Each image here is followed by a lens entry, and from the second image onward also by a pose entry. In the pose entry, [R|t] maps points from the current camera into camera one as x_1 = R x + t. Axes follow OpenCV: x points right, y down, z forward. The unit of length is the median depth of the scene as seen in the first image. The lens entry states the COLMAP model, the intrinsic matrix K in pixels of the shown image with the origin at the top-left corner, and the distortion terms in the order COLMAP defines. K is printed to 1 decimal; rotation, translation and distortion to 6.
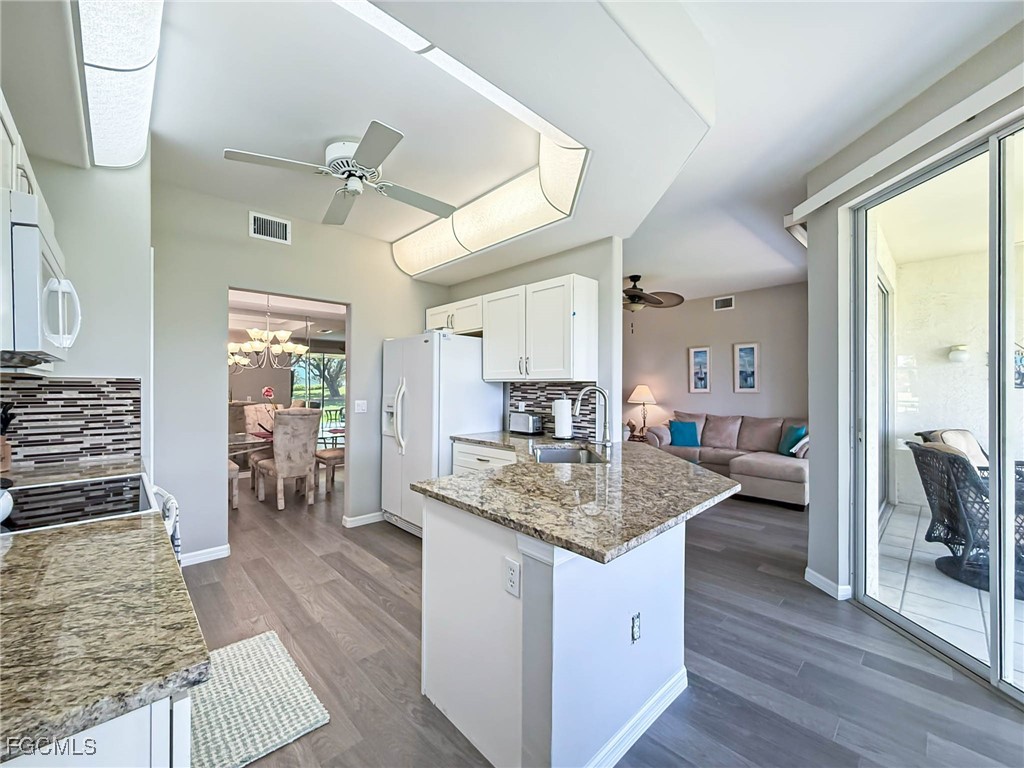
lens RADIAL K [[415.8, 0, 509.7], [0, 415.8, 389.6], [0, 0, 1]] dist [-0.001540, -0.000128]
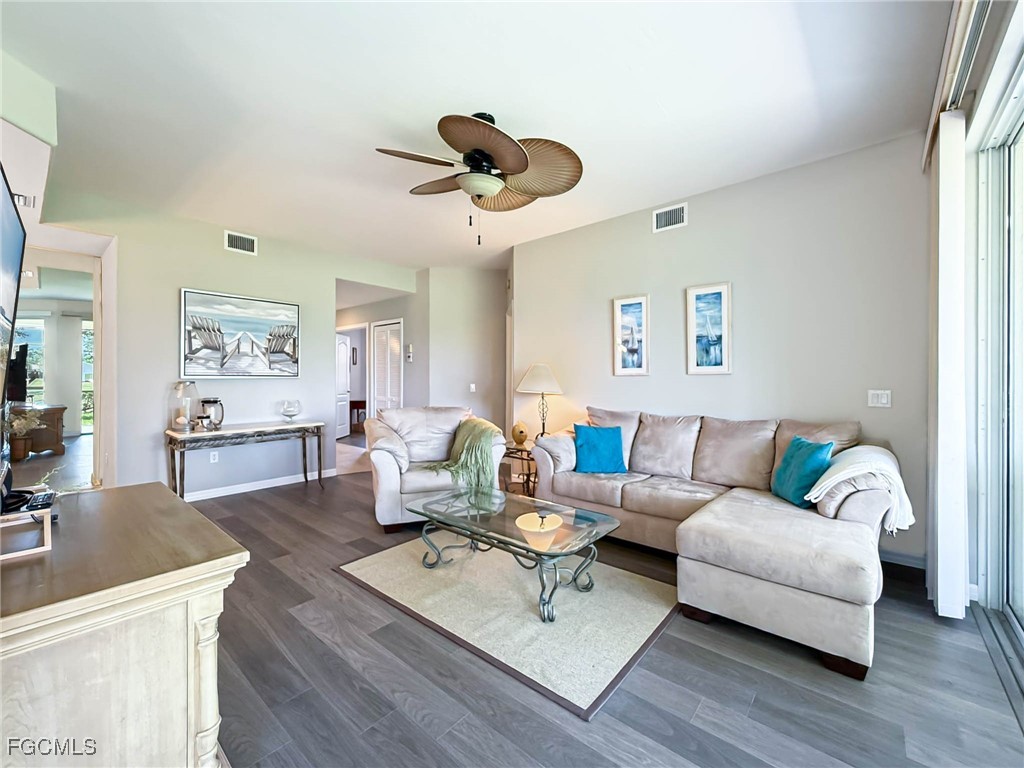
lens RADIAL K [[422.9, 0, 507.0], [0, 422.9, 381.6], [0, 0, 1]] dist [-0.000584, 0.000040]
pose [[0.995909, -0.002056, 0.090335, 0.250723], [0.001737, 0.999992, 0.003605, 0.015085], [-0.090342, -0.003434, 0.995905, 0.461318]]
